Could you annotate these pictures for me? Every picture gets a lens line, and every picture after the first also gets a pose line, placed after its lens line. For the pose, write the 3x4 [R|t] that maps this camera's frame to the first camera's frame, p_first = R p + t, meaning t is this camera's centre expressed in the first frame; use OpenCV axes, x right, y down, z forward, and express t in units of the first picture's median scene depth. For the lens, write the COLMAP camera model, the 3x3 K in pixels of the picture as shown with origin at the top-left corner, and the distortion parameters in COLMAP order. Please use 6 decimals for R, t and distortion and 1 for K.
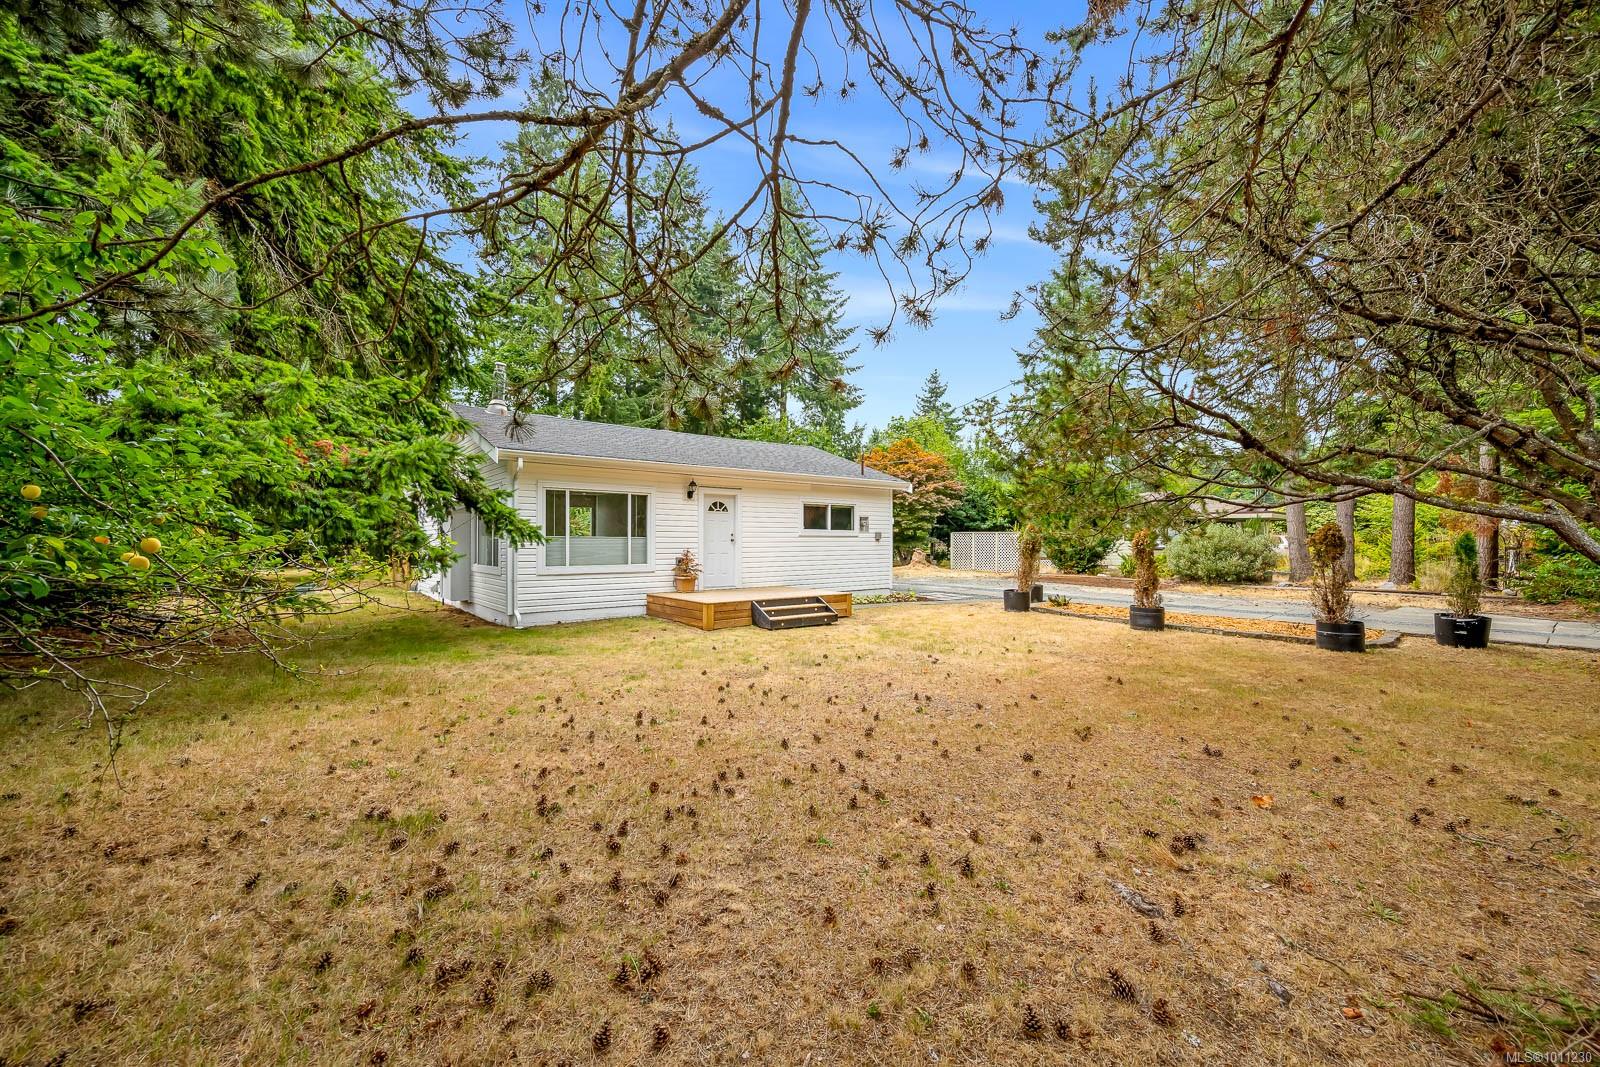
lens RADIAL K [[634.1, 0, 796.6], [0, 634.1, 539.4], [0, 0, 1]] dist [-0.001376, -0.000154]
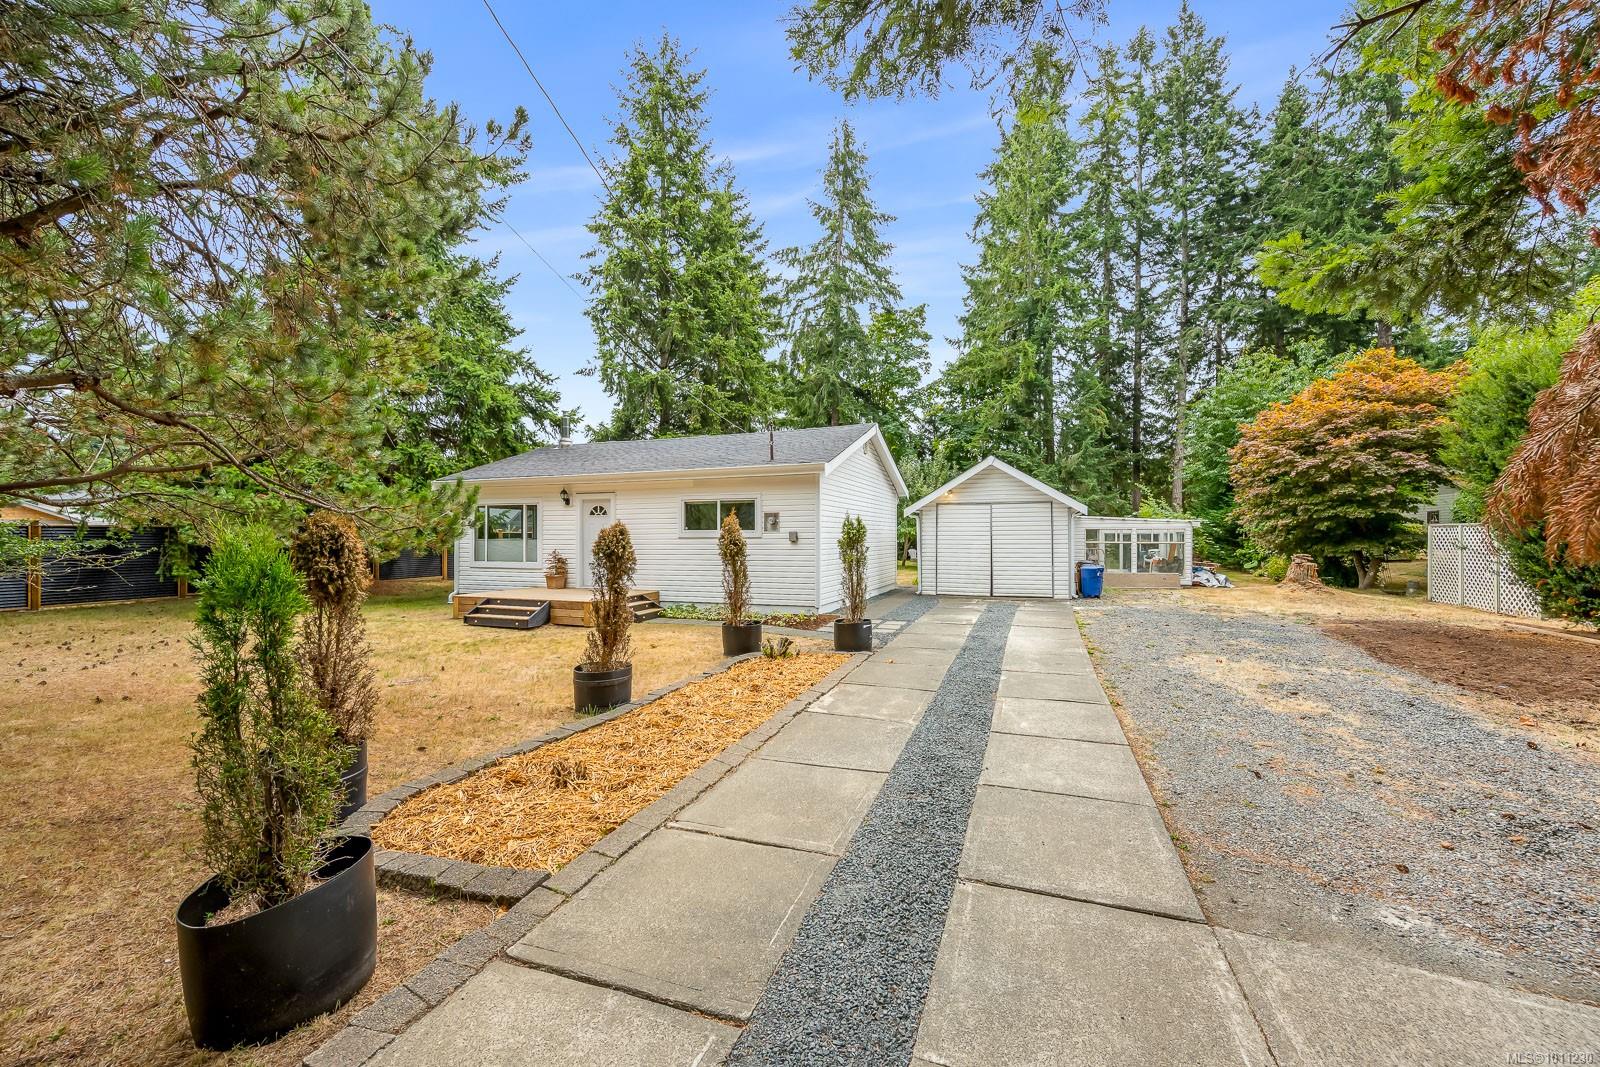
lens RADIAL K [[643.0, 0, 799.1], [0, 643.0, 532.0], [0, 0, 1]] dist [-0.000522, -0.000021]
pose [[0.504382, -0.008179, -0.863442, 0.816063], [0.004642, 0.999966, -0.006761, -0.005975], [0.863468, -0.000598, 0.504403, 0.624202]]
